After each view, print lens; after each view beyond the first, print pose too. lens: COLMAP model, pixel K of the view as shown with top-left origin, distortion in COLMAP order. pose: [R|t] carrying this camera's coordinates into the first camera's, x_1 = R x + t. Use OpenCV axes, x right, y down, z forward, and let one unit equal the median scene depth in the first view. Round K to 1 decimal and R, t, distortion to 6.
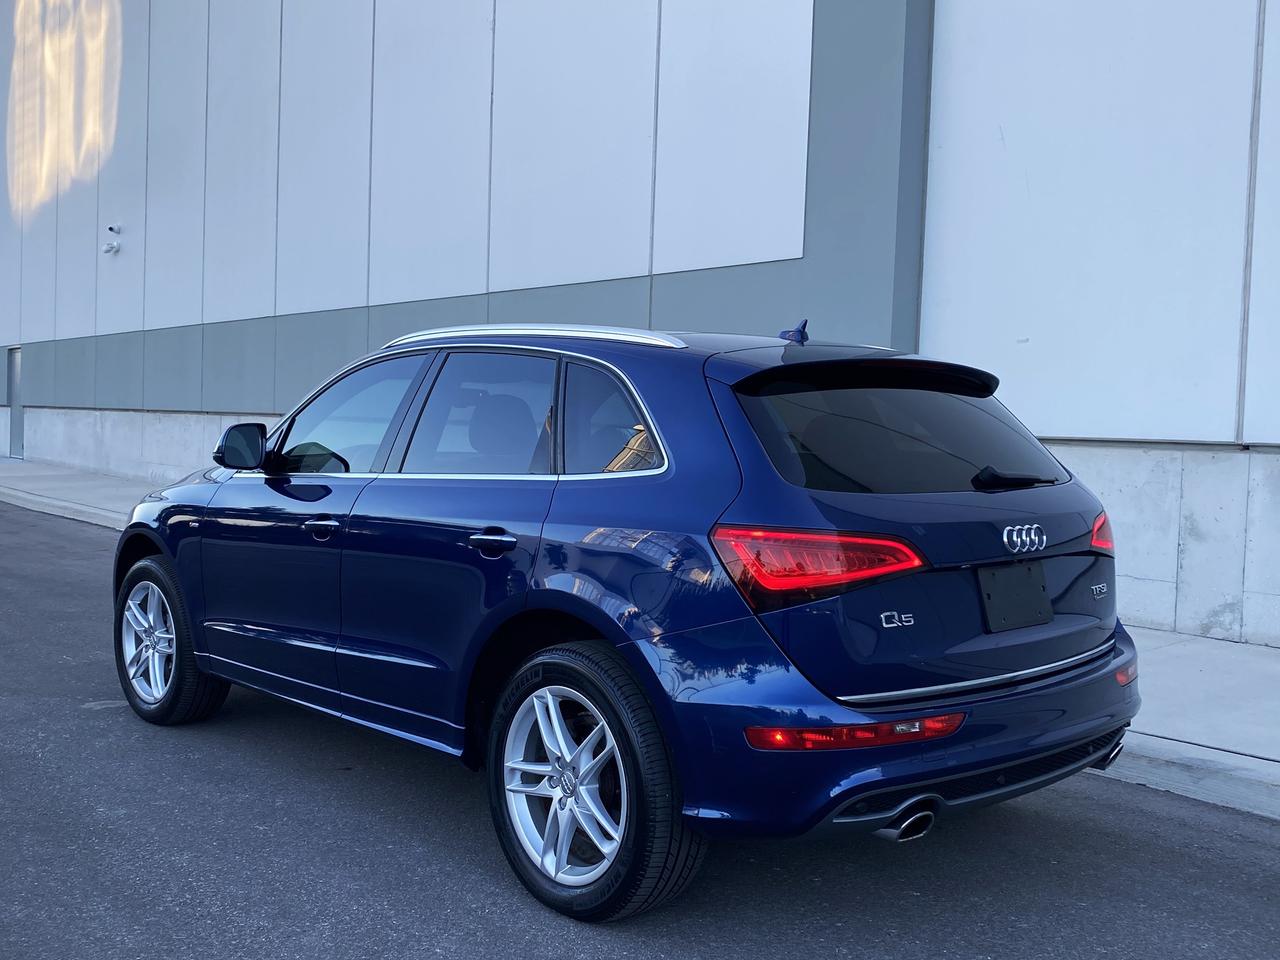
lens RADIAL K [[1246.5, 0, 646.2], [0, 1246.5, 478.8], [0, 0, 1]] dist [0.010287, 0.005659]
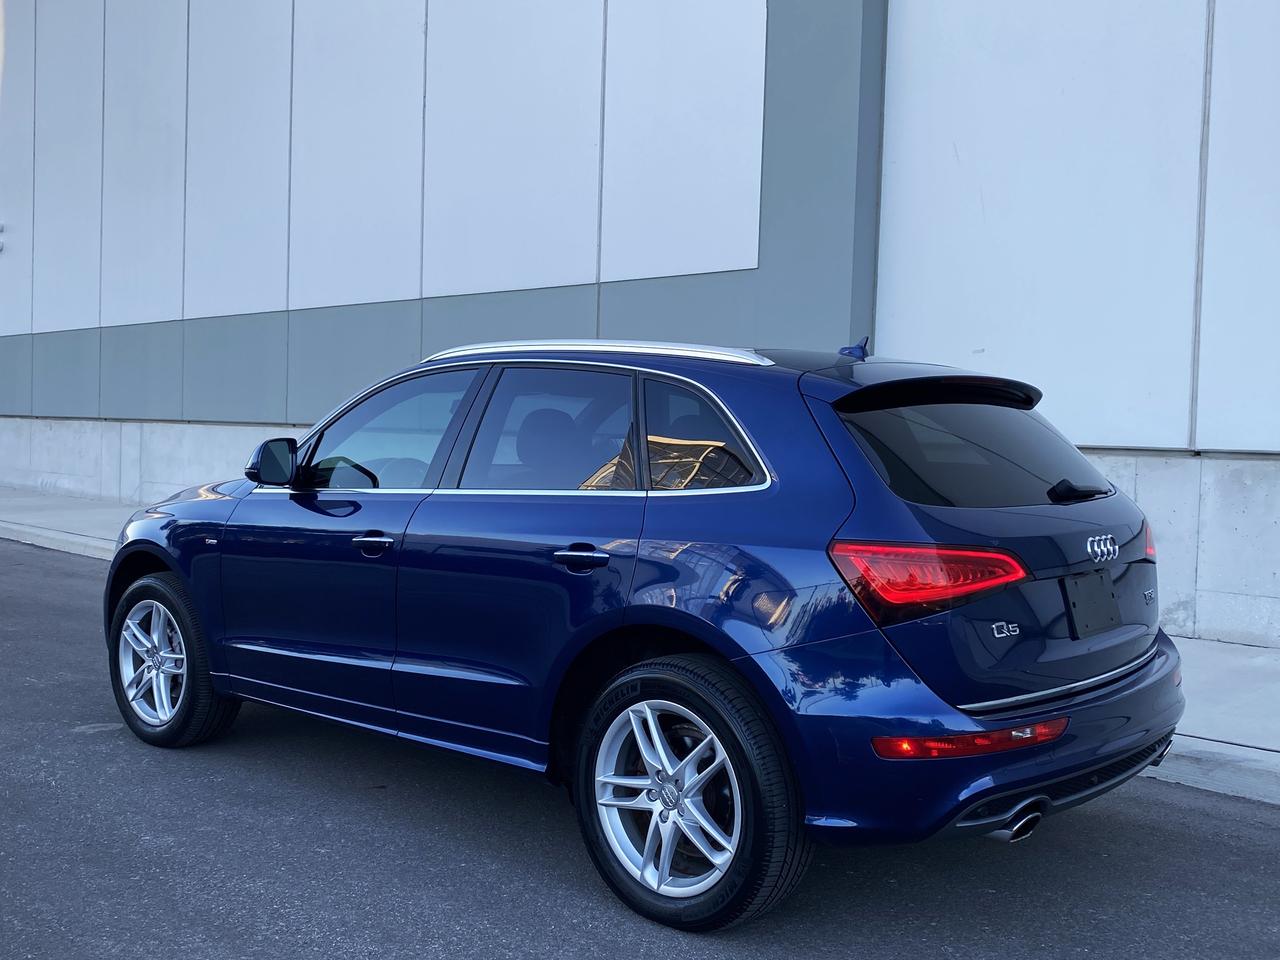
lens RADIAL K [[1245.5, 0, 638.5], [0, 1245.5, 479.0], [0, 0, 1]] dist [0.013615, -0.008197]
pose [[0.995051, -0.008083, 0.099035, -0.154124], [0.008201, 0.999966, -0.000782, -0.010604], [-0.099025, 0.001590, 0.995084, -0.004140]]
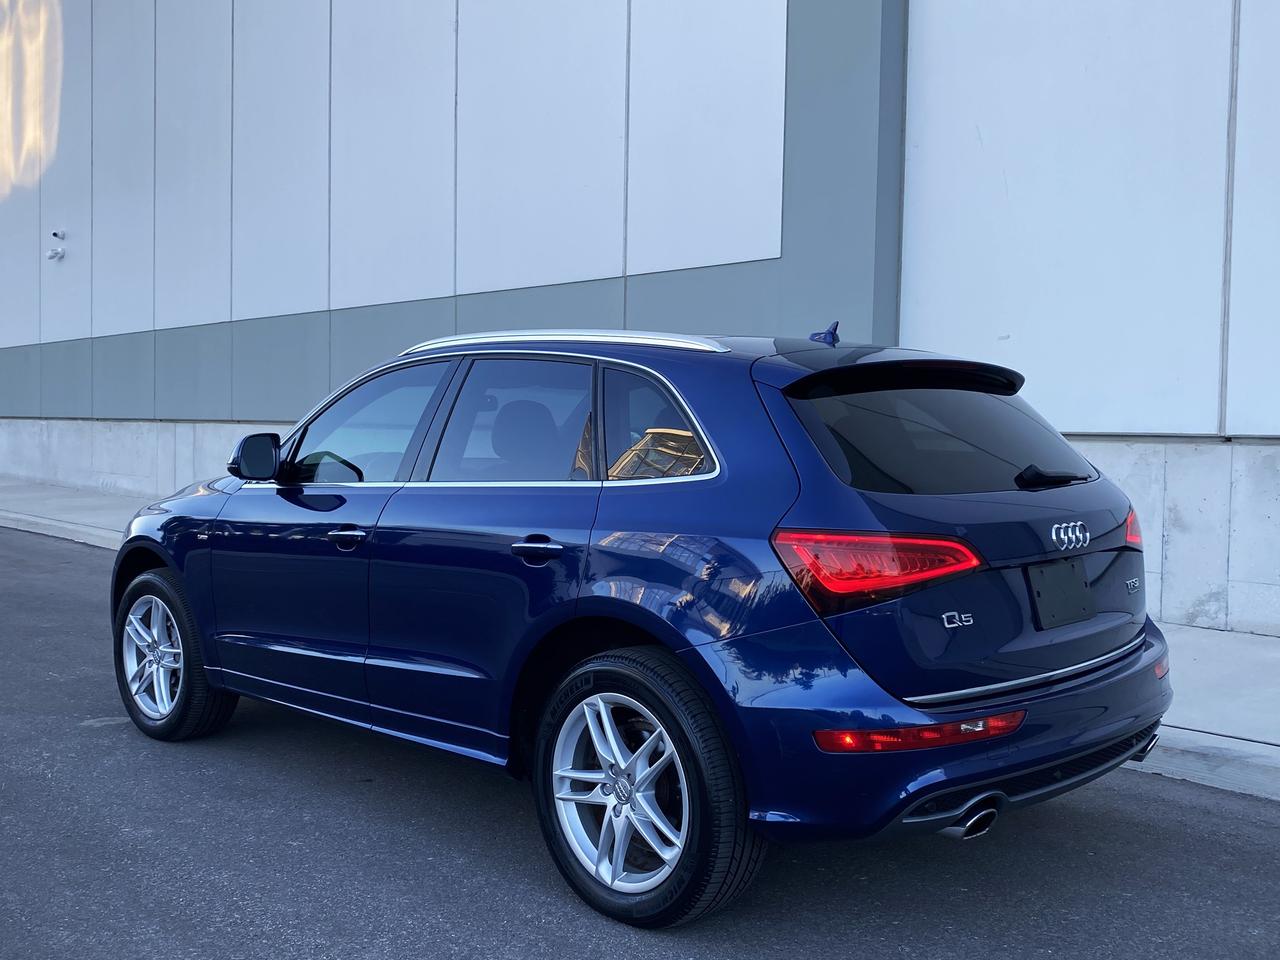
lens RADIAL K [[1245.5, 0, 638.5], [0, 1245.5, 479.0], [0, 0, 1]] dist [0.013615, -0.008197]
pose [[0.998944, -0.018360, 0.042122, -0.072482], [0.018313, 0.999831, 0.001505, -0.005051], [-0.042142, -0.000732, 0.999111, 0.003103]]
